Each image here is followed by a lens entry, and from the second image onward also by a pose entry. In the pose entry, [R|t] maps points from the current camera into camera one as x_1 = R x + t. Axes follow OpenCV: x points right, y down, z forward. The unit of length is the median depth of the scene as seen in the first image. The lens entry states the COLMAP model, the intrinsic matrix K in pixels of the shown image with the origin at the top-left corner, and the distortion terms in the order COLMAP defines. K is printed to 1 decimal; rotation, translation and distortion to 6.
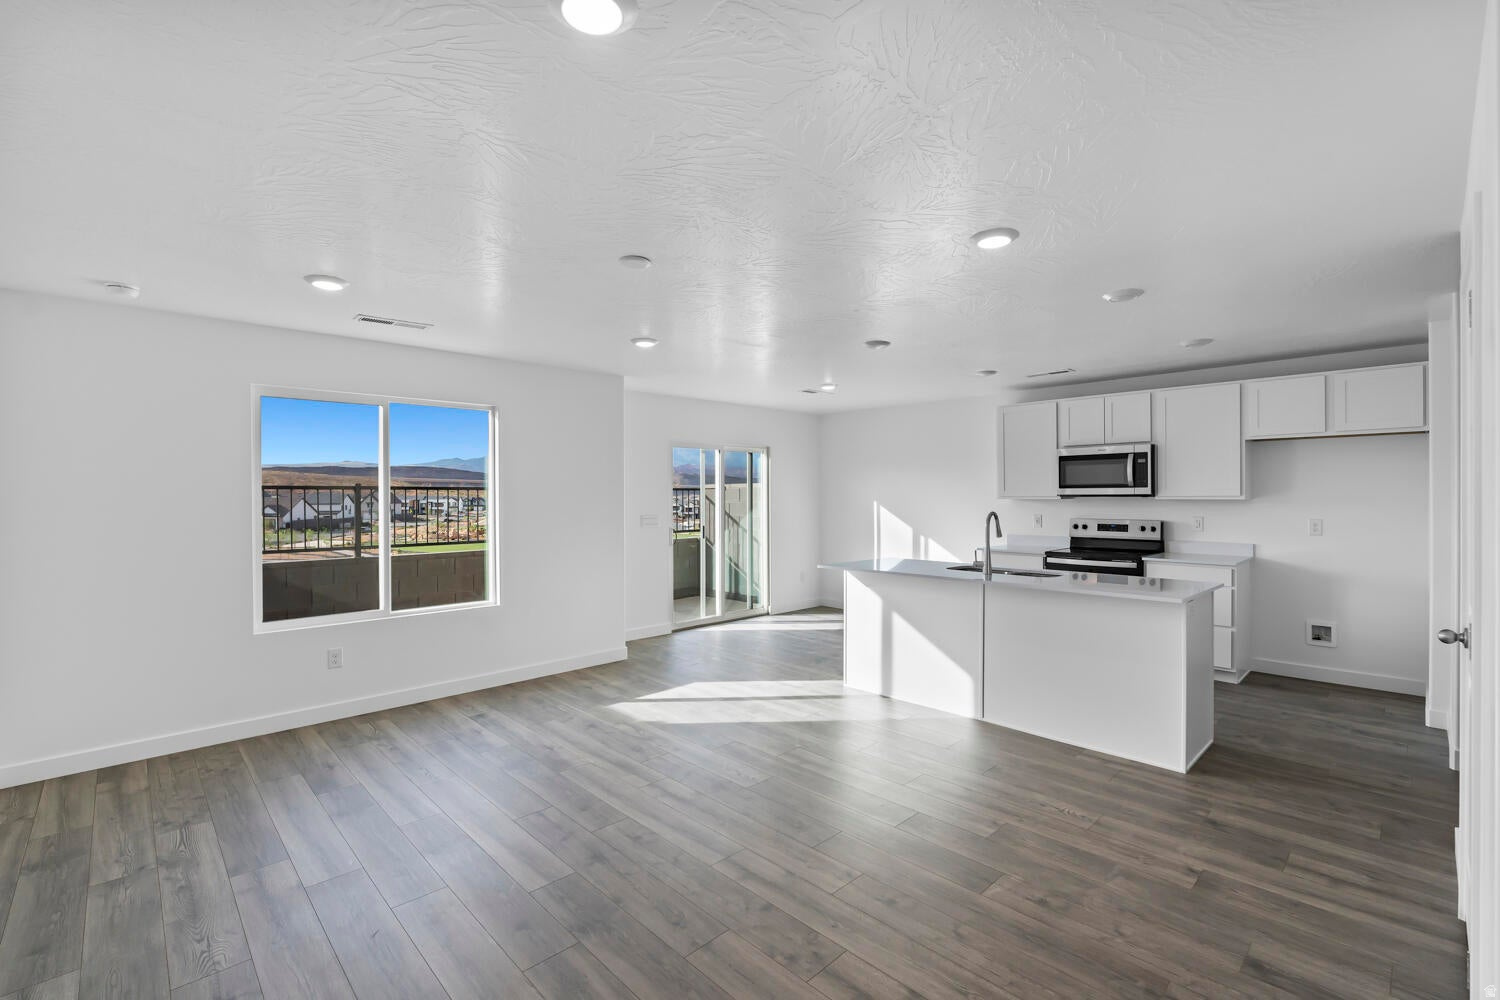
lens RADIAL K [[659.5, 0, 750.0], [0, 659.5, 500.0], [0, 0, 1]] dist [-0.004525, 0.000426]
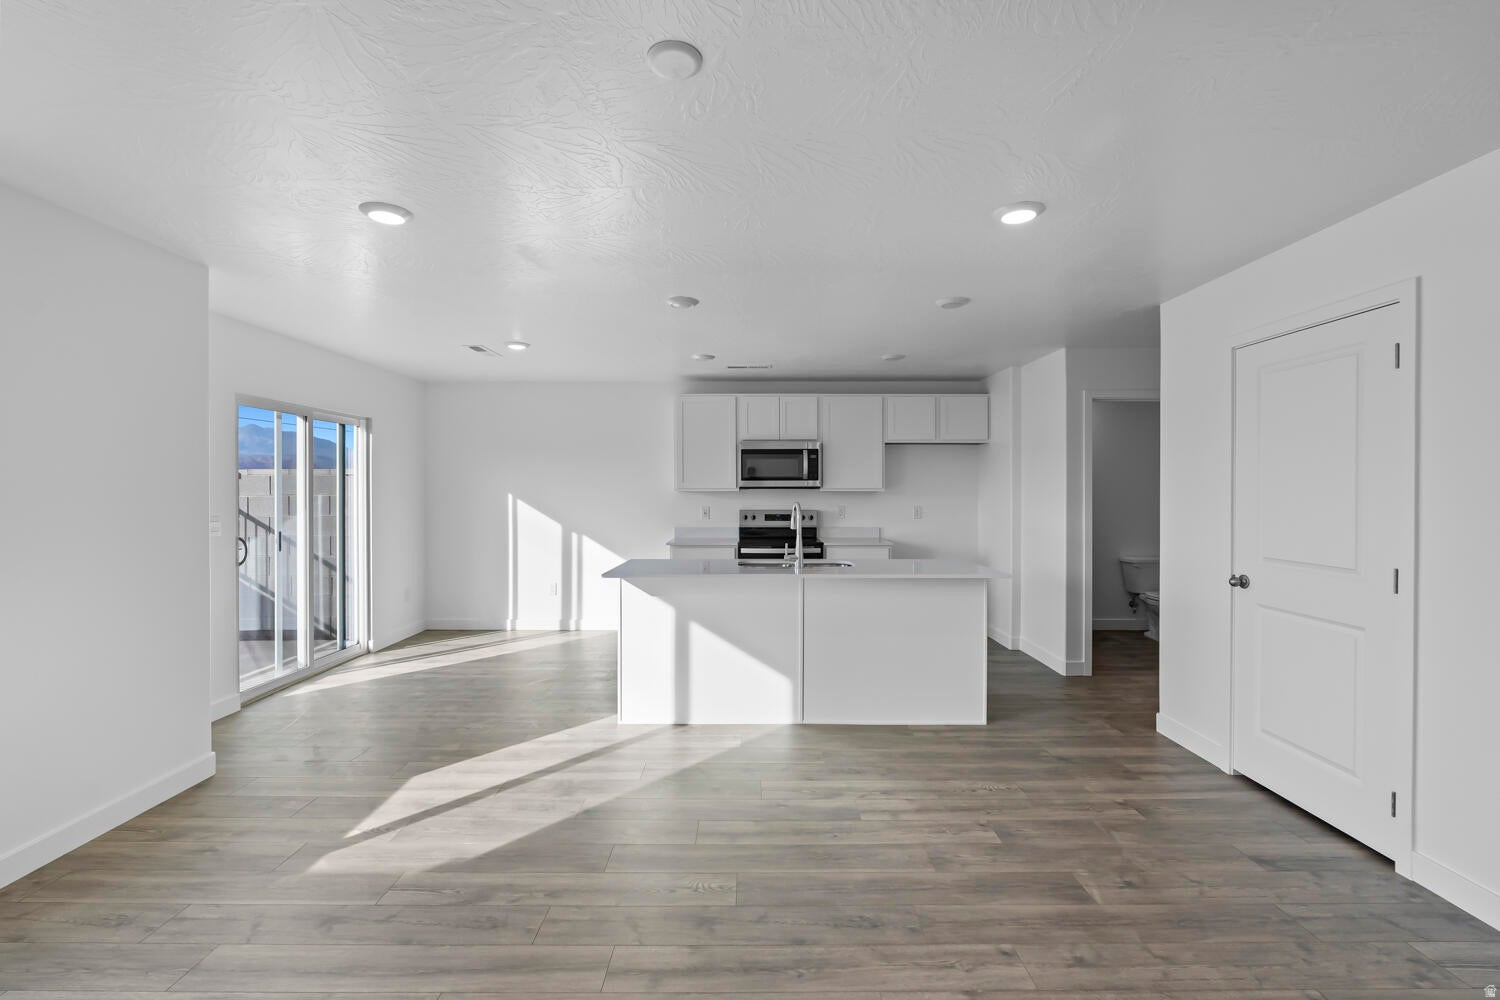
lens RADIAL K [[659.5, 0, 750.0], [0, 659.5, 500.0], [0, 0, 1]] dist [-0.004525, 0.000426]
pose [[0.694457, -0.006328, 0.719506, -0.290872], [0.001738, 0.999973, 0.007118, 0.006055], [-0.719532, -0.003693, 0.694449, 0.308132]]
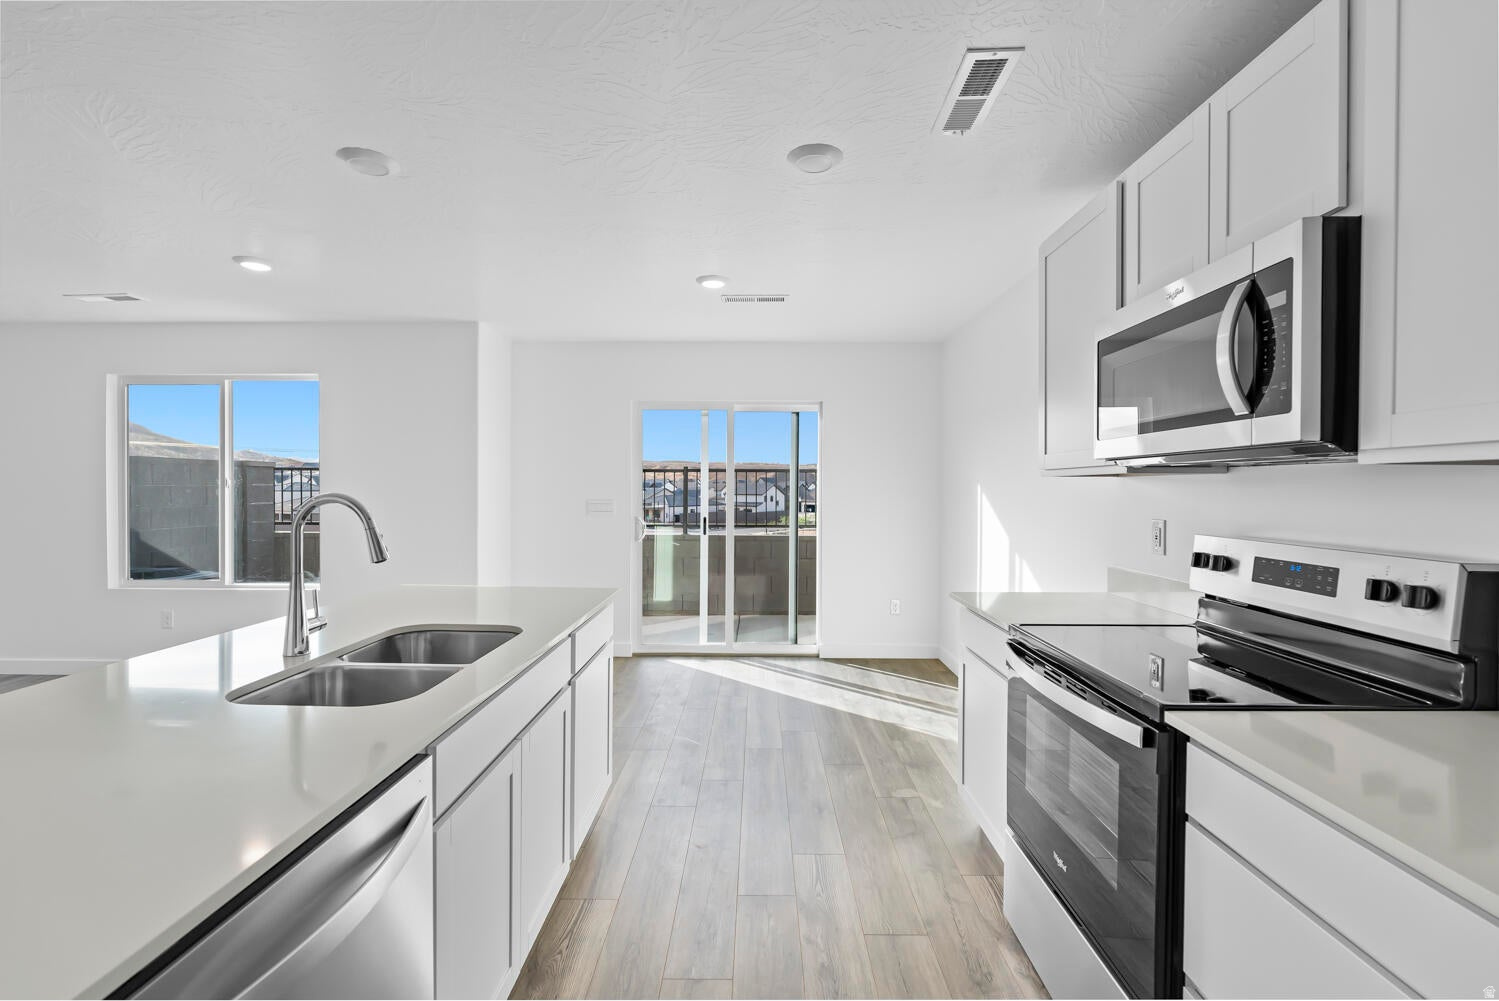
lens RADIAL K [[659.0, 0, 749.5], [0, 659.0, 500.5], [0, 0, 1]] dist [-0.004525, 0.000426]
pose [[0.711172, 0.018477, -0.702775, 0.641667], [-0.003014, 0.999725, 0.023235, 0.006227], [0.703012, -0.014405, 0.711032, 0.718606]]
